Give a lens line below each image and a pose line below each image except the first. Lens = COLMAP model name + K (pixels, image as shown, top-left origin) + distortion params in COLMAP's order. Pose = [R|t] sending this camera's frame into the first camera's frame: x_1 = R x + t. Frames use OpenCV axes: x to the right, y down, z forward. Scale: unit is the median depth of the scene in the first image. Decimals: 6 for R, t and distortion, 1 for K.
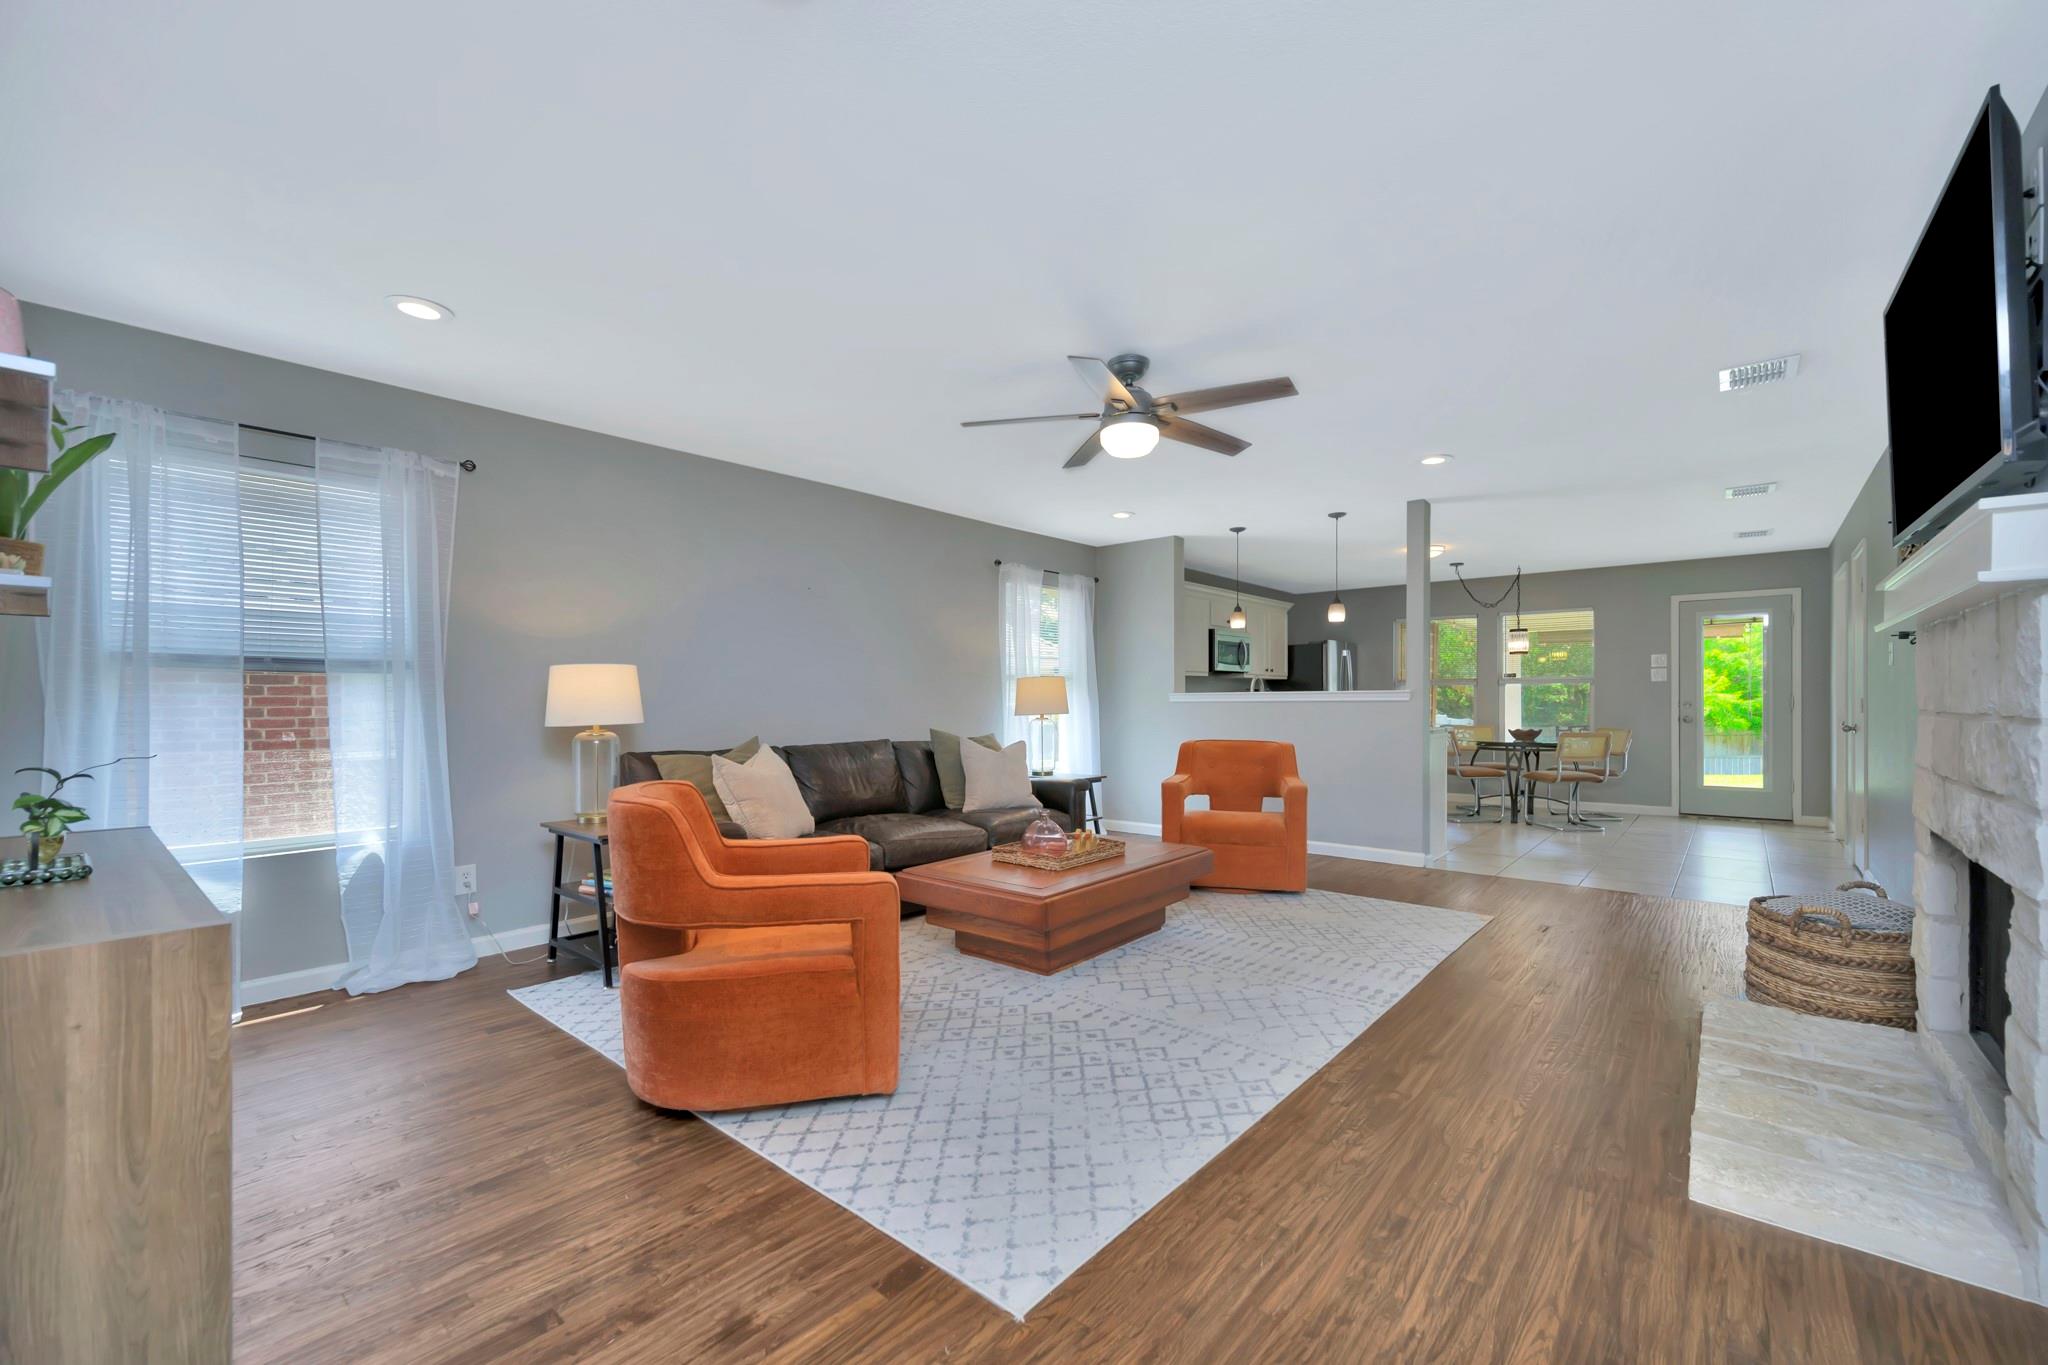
lens RADIAL K [[818.4, 0, 1013.7], [0, 818.4, 693.4], [0, 0, 1]] dist [0.003350, 0.000246]
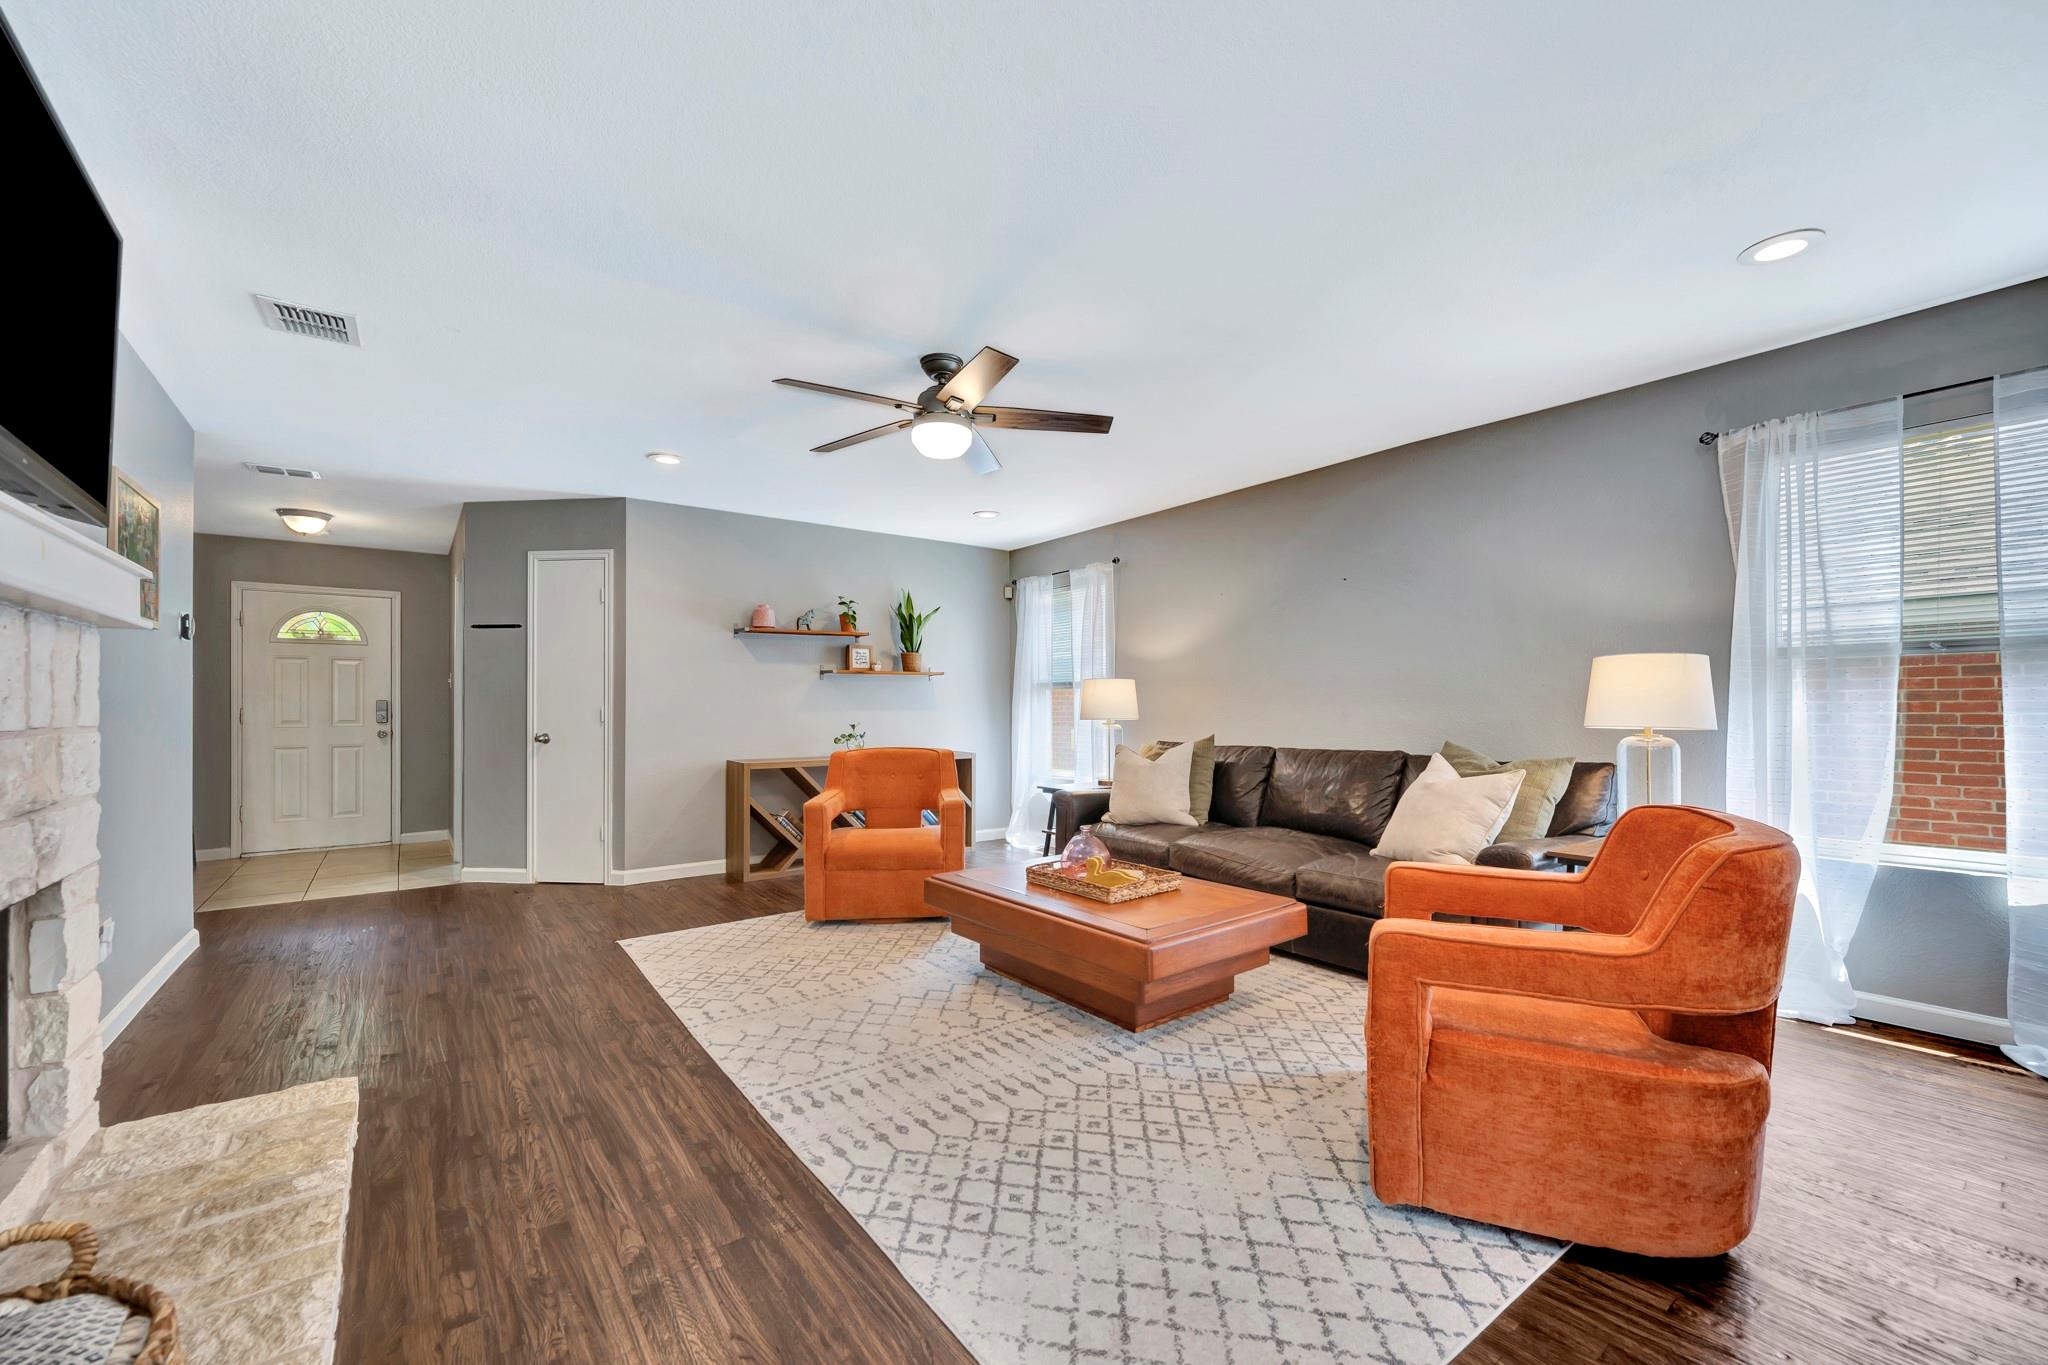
lens RADIAL K [[818.4, 0, 1022.3], [0, 818.4, 703.1], [0, 0, 1]] dist [0.003350, 0.000246]
pose [[-0.198385, 0.003343, -0.980119, 1.003093], [0.017970, 0.999839, -0.000227, 0.016923], [0.979960, -0.017658, -0.198413, 1.222456]]
